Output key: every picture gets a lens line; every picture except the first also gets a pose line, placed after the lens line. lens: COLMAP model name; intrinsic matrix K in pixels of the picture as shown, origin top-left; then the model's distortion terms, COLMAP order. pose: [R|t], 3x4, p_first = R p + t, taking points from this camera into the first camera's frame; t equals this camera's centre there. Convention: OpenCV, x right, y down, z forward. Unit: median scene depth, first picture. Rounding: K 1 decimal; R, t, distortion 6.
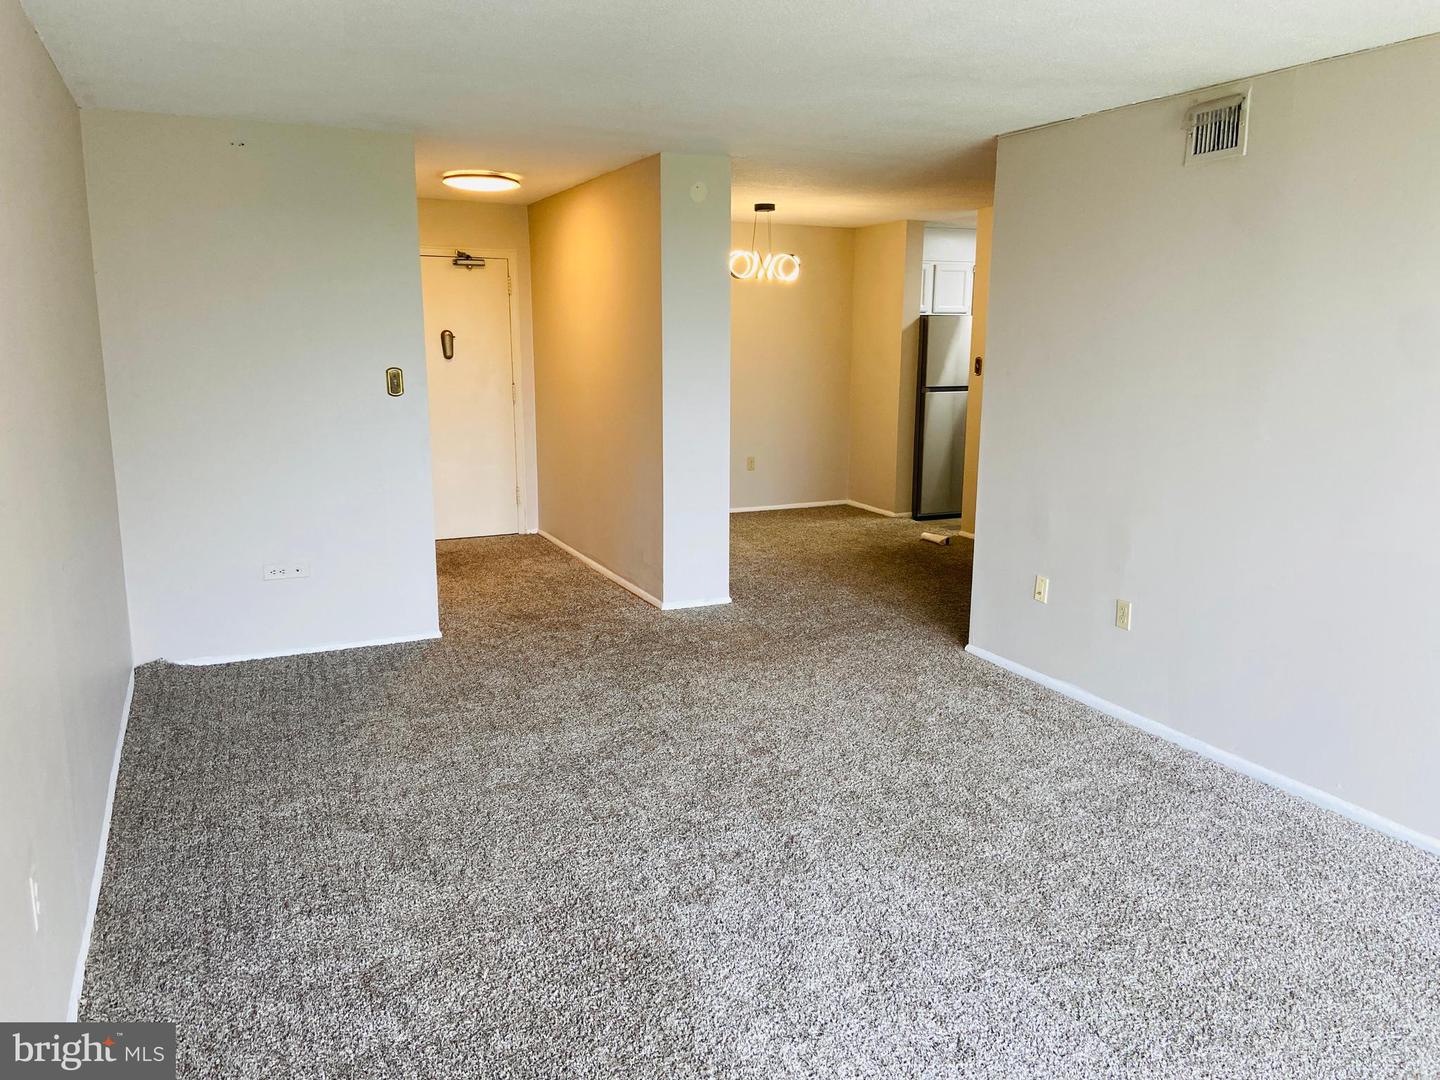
lens RADIAL K [[1094.0, 0, 732.4], [0, 1094.0, 533.5], [0, 0, 1]] dist [0.073533, -0.094357]
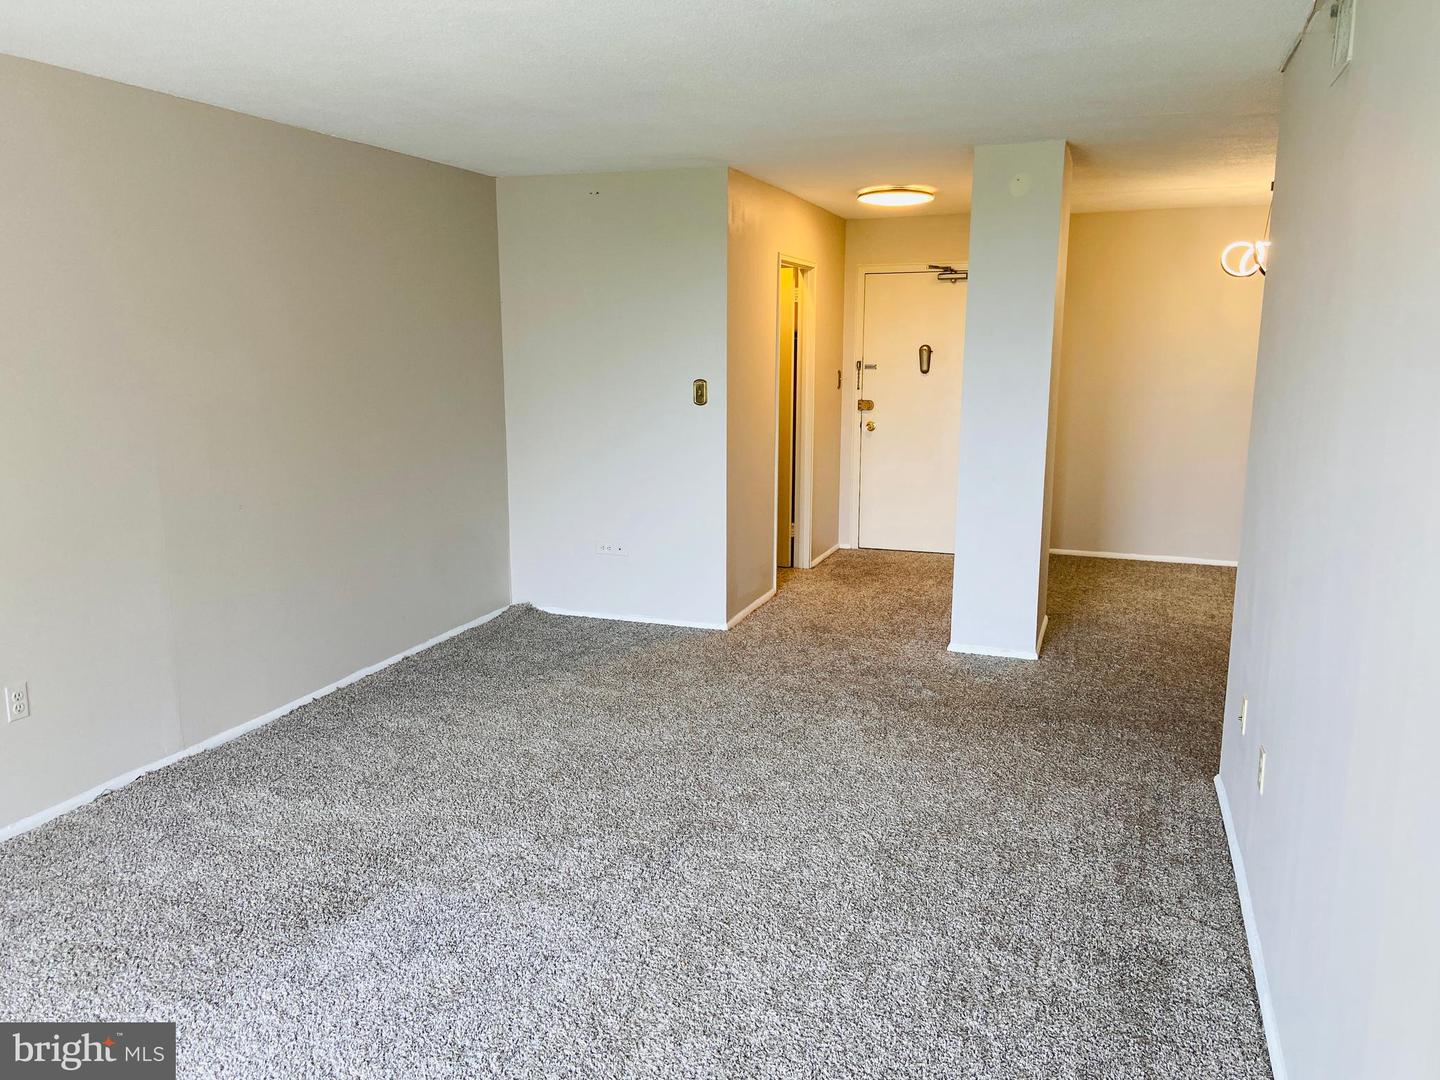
lens RADIAL K [[1094.0, 0, 731.1], [0, 1094.0, 548.1], [0, 0, 1]] dist [0.073533, -0.094357]
pose [[0.711733, 0.135805, -0.689197, 0.461577], [-0.134035, 0.989363, 0.056535, -0.046091], [0.689544, 0.052139, 0.722365, 0.221953]]
